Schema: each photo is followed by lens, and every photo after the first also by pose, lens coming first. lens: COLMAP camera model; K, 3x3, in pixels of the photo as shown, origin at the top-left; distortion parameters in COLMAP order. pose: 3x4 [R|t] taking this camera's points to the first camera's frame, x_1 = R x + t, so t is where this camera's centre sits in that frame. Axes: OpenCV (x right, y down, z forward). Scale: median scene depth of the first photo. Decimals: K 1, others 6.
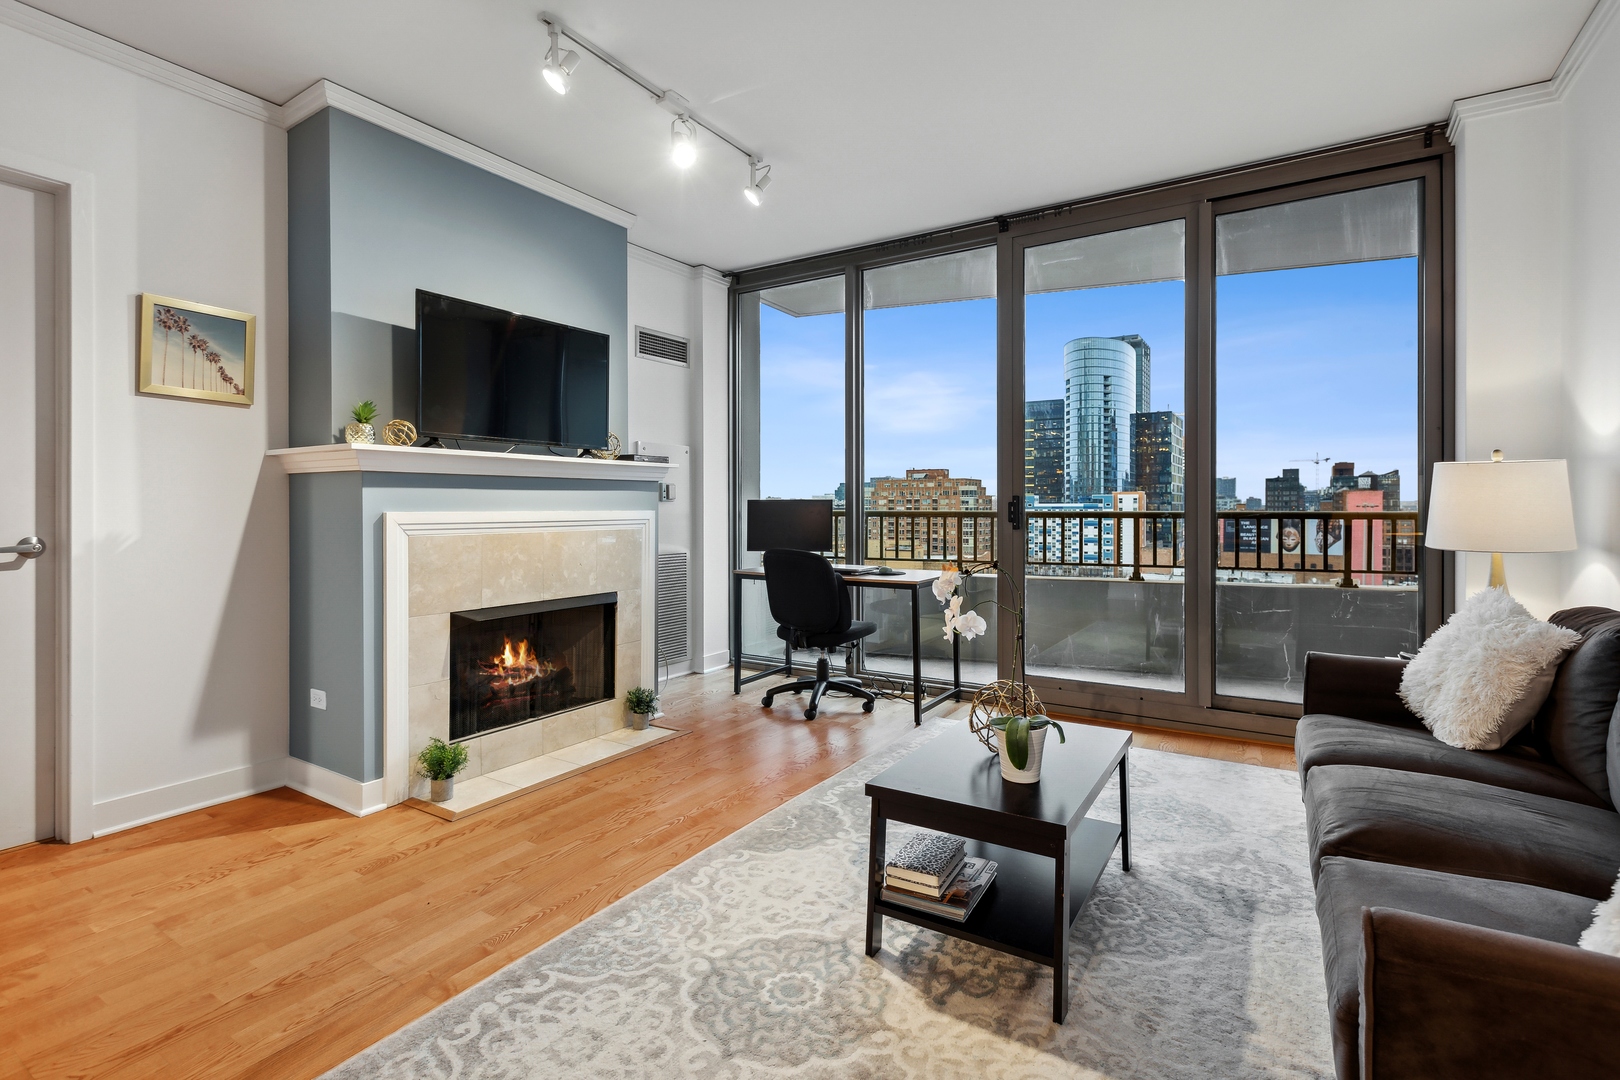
lens RADIAL K [[770.1, 0, 809.9], [0, 770.1, 512.5], [0, 0, 1]] dist [0.000196, 0.000121]
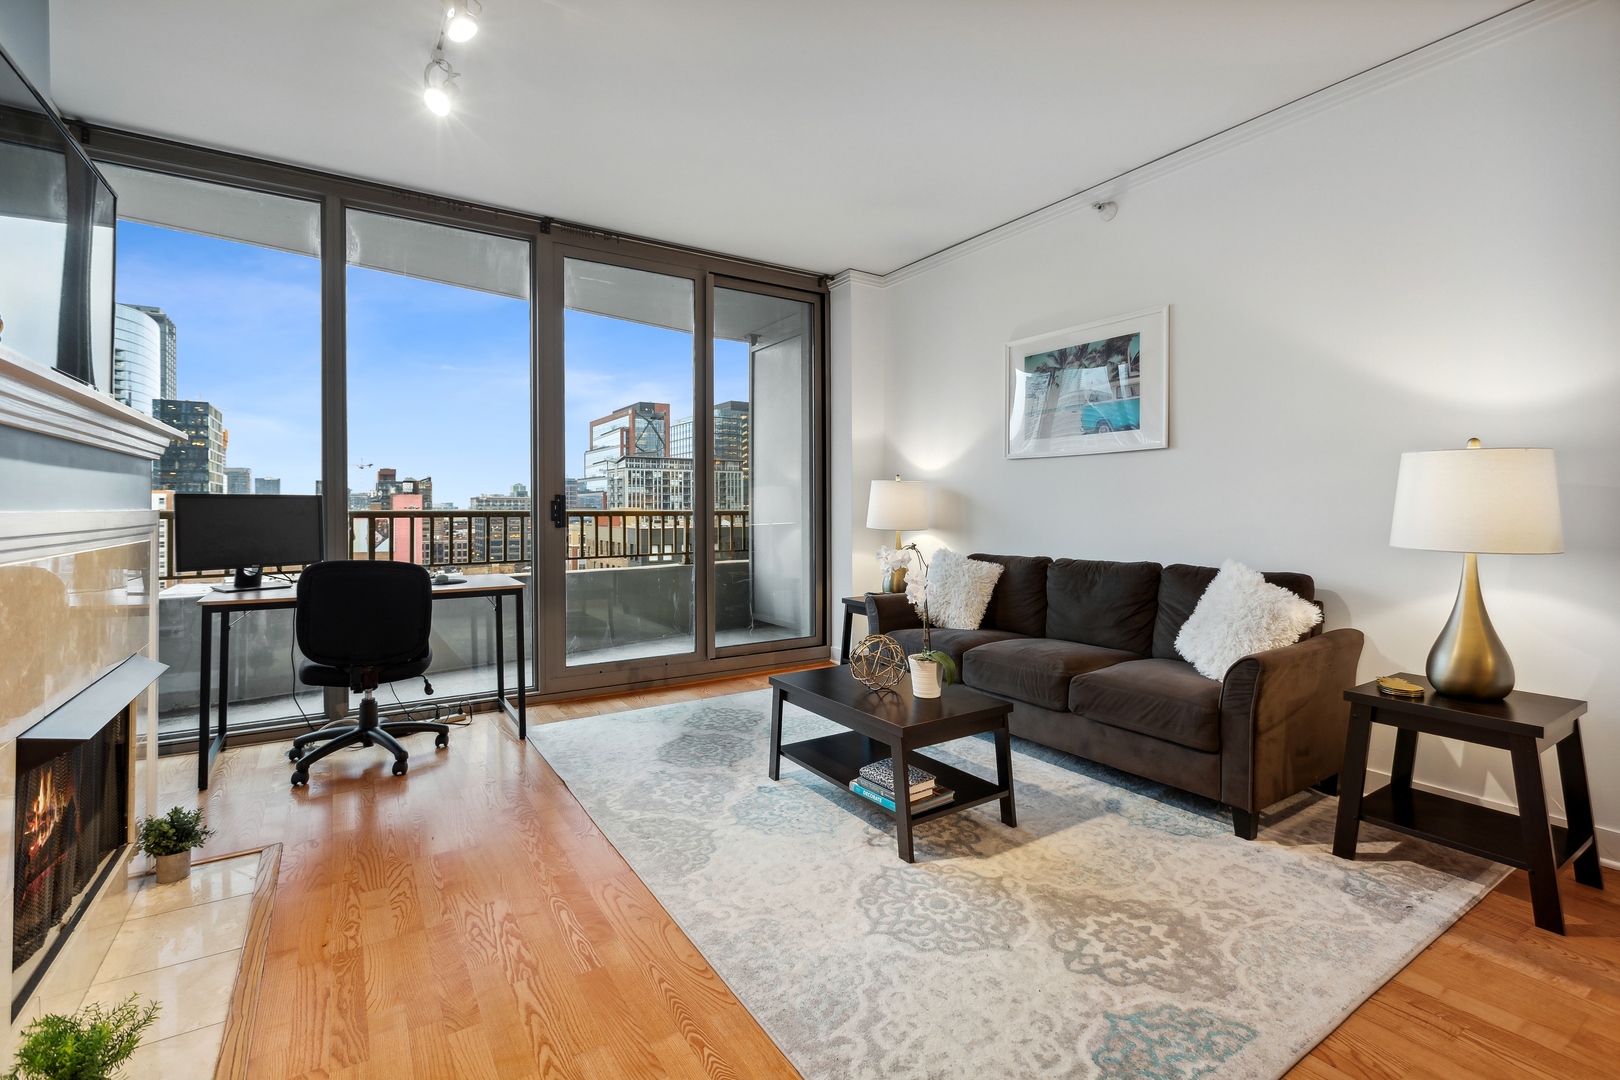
lens RADIAL K [[729.4, 0, 800.1], [0, 729.4, 511.6], [0, 0, 1]] dist [-0.000381, -0.000406]
pose [[0.417248, -0.003898, 0.908784, -0.526101], [0.006520, 0.999978, 0.001295, 0.001582], [-0.908769, 0.005385, 0.417264, 0.328294]]
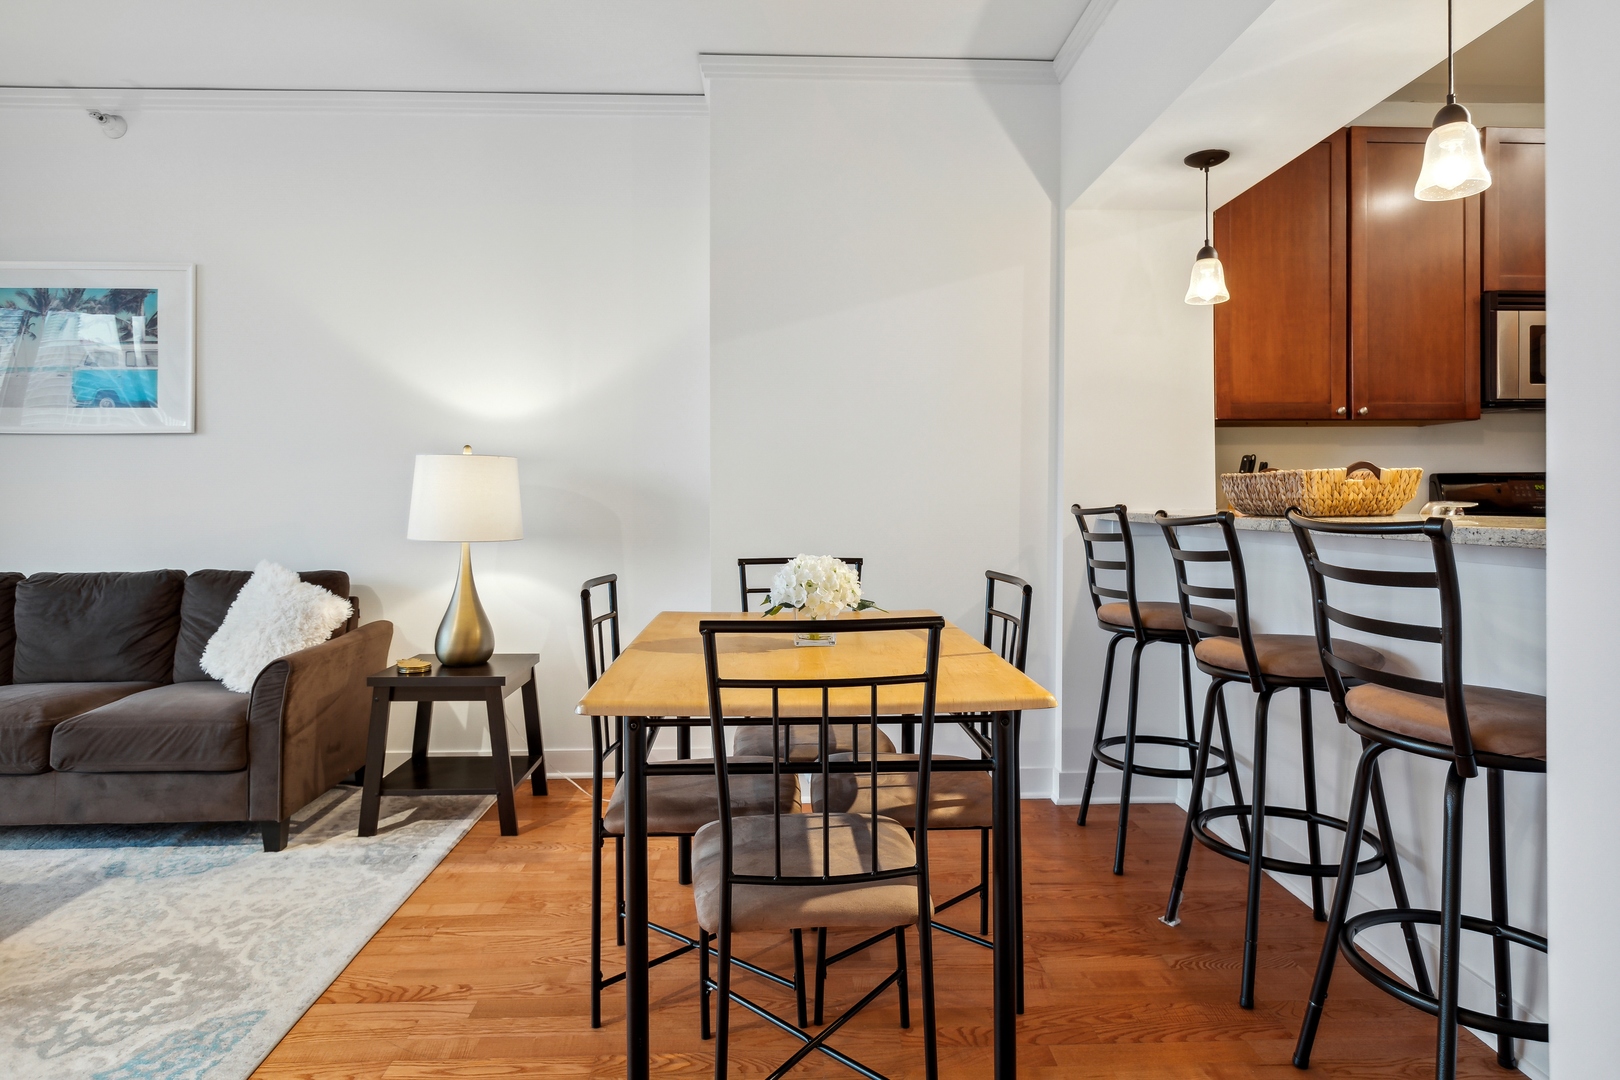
lens RADIAL K [[915.1, 0, 807.4], [0, 915.1, 497.1], [0, 0, 1]] dist [0.001078, -0.000912]
pose [[-0.571370, 0.005921, 0.820672, -0.661965], [0.007849, 0.999968, -0.001751, 0.000656], [-0.820655, 0.005441, -0.571398, 0.312536]]
